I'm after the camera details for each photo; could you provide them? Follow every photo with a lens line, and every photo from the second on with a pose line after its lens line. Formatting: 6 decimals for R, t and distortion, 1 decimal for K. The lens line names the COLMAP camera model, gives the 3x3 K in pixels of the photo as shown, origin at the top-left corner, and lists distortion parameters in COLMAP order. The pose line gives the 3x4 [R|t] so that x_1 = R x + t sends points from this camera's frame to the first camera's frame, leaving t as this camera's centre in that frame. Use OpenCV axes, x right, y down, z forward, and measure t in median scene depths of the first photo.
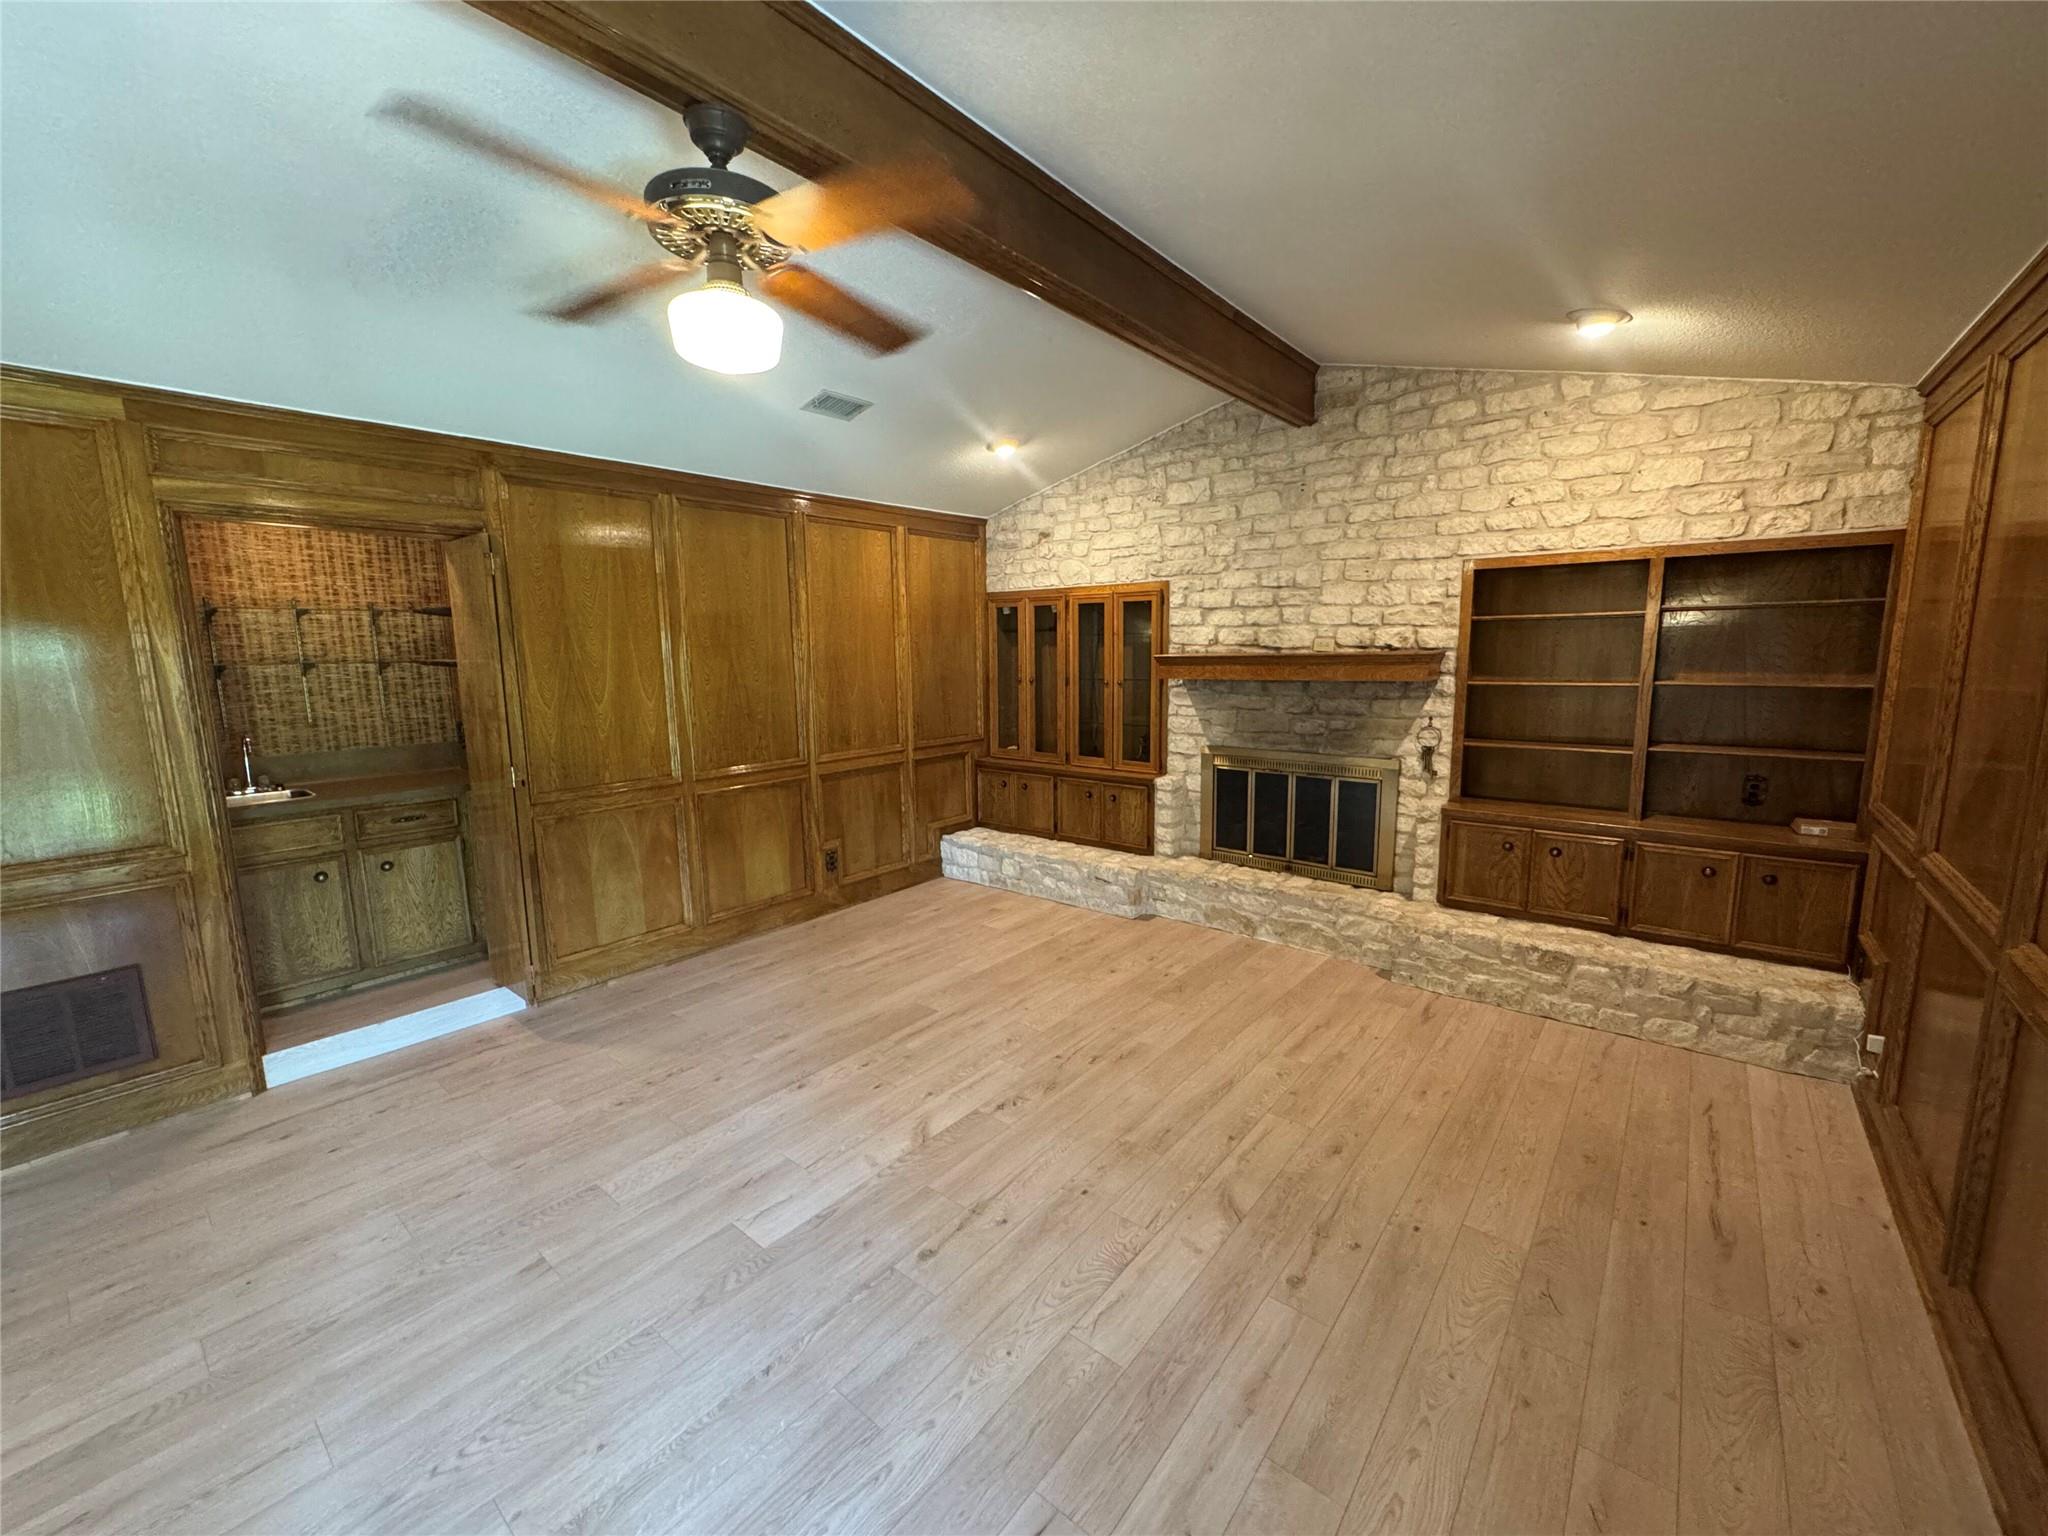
lens RADIAL K [[820.9, 0, 1024.0], [0, 820.9, 768.0], [0, 0, 1]] dist [-0.000732, -0.000299]
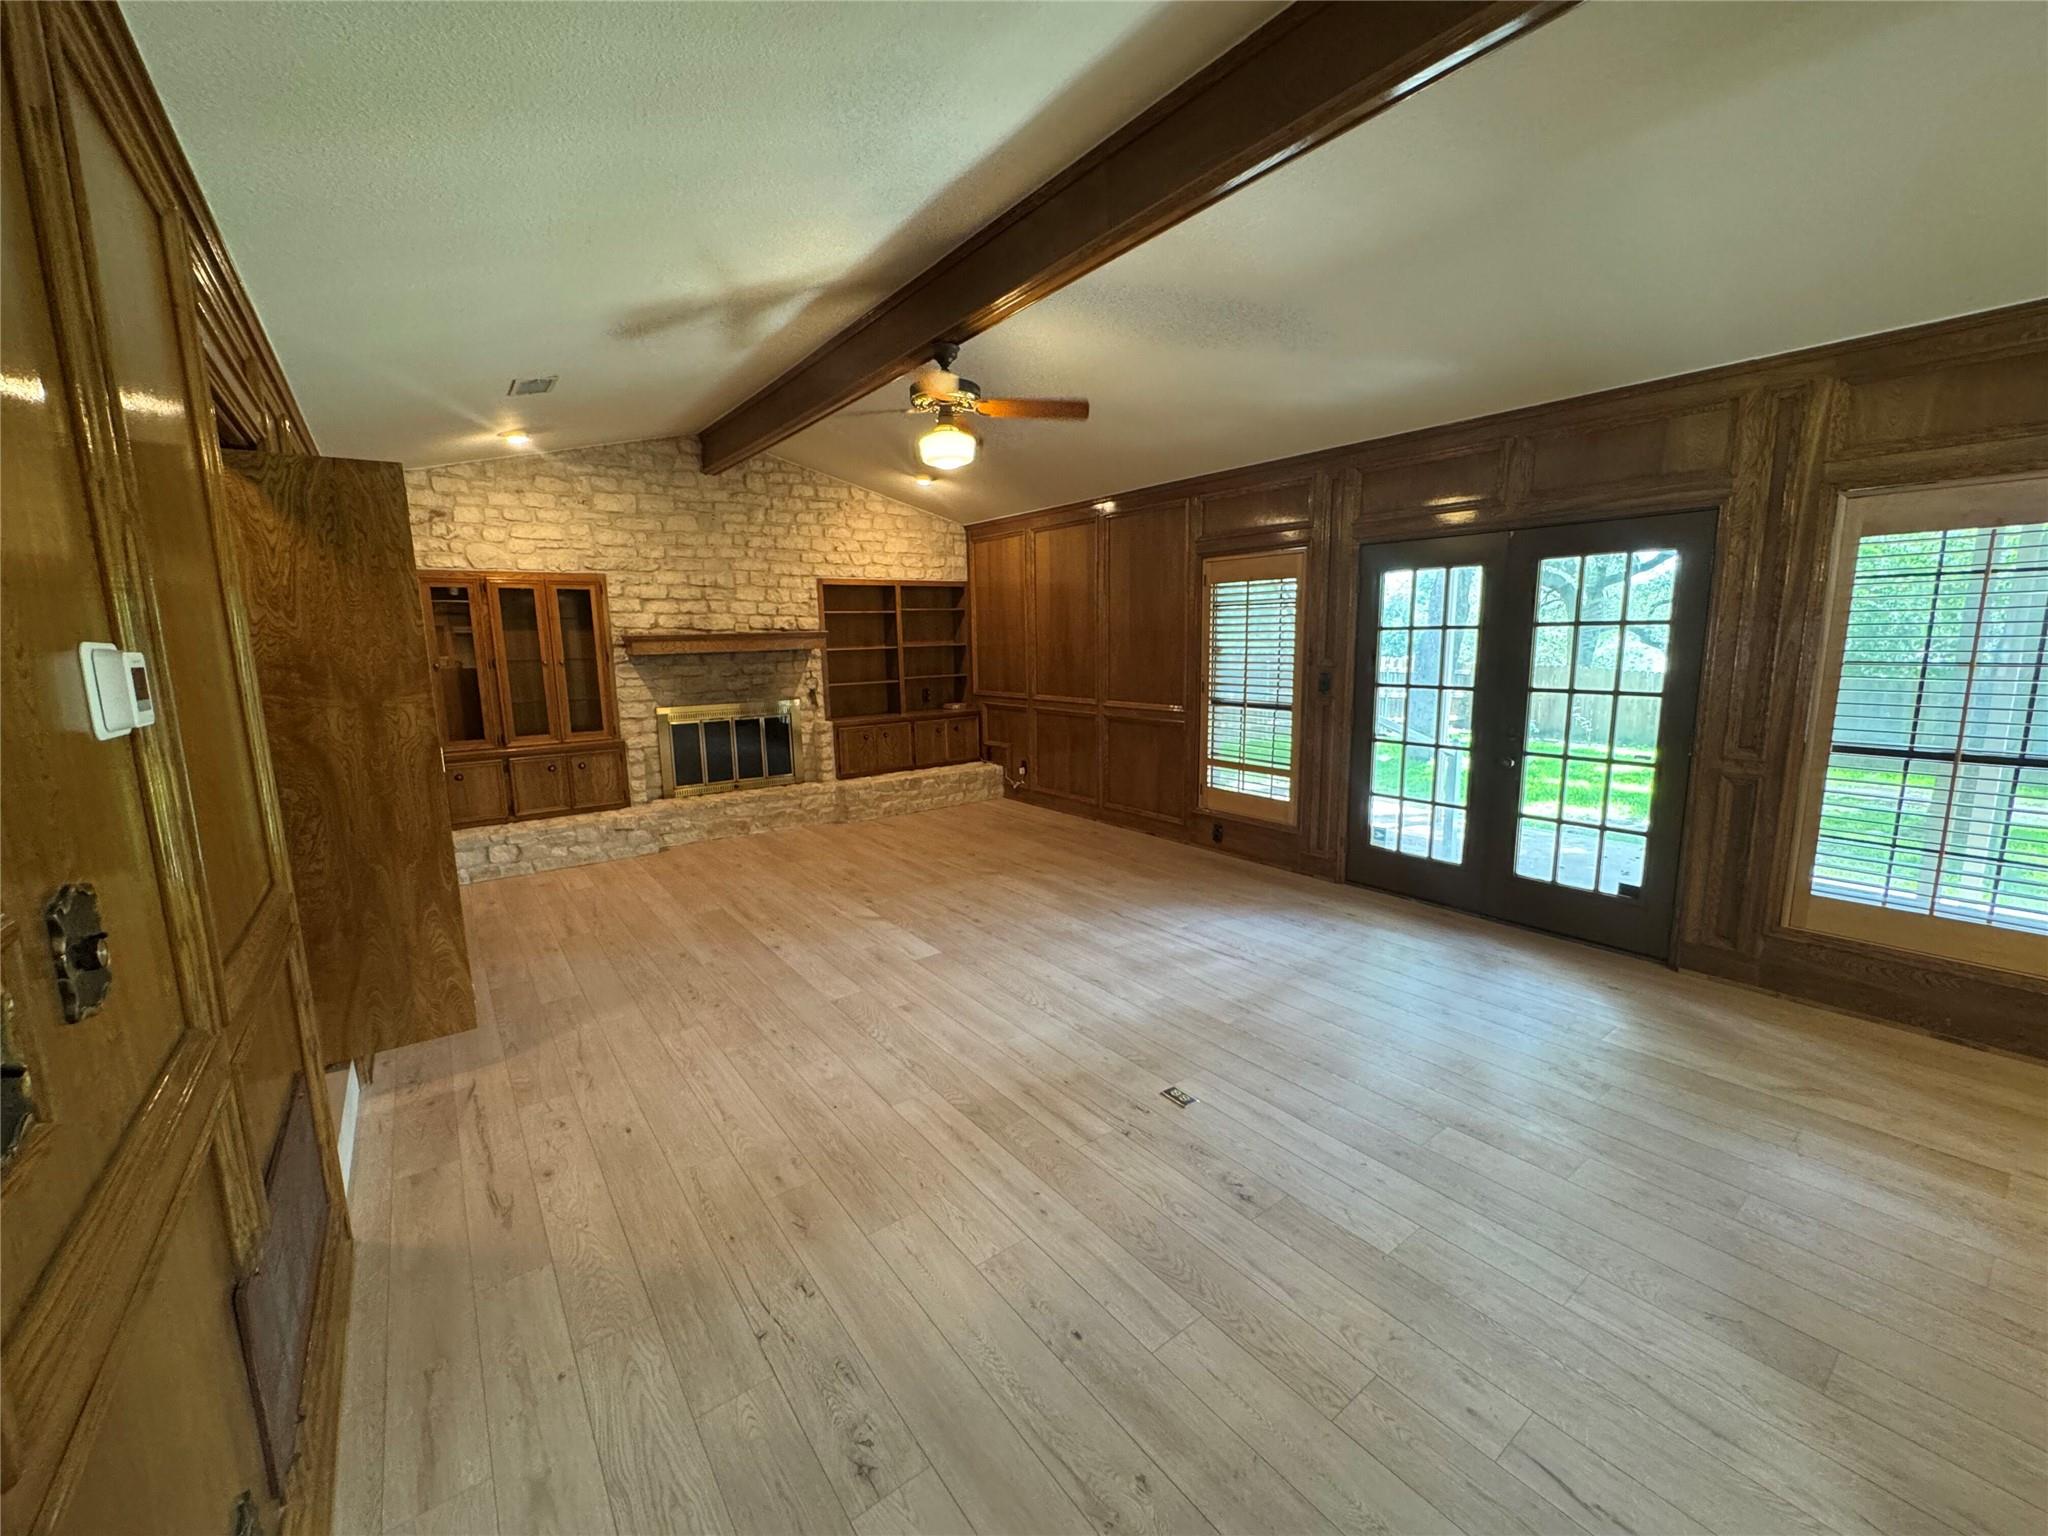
lens RADIAL K [[820.9, 0, 1024.0], [0, 820.9, 768.0], [0, 0, 1]] dist [-0.000732, -0.000299]
pose [[0.248865, -0.147736, 0.957204, -0.971343], [0.160909, 0.980870, 0.109554, 0.016864], [-0.955078, 0.126759, 0.267877, 0.158053]]
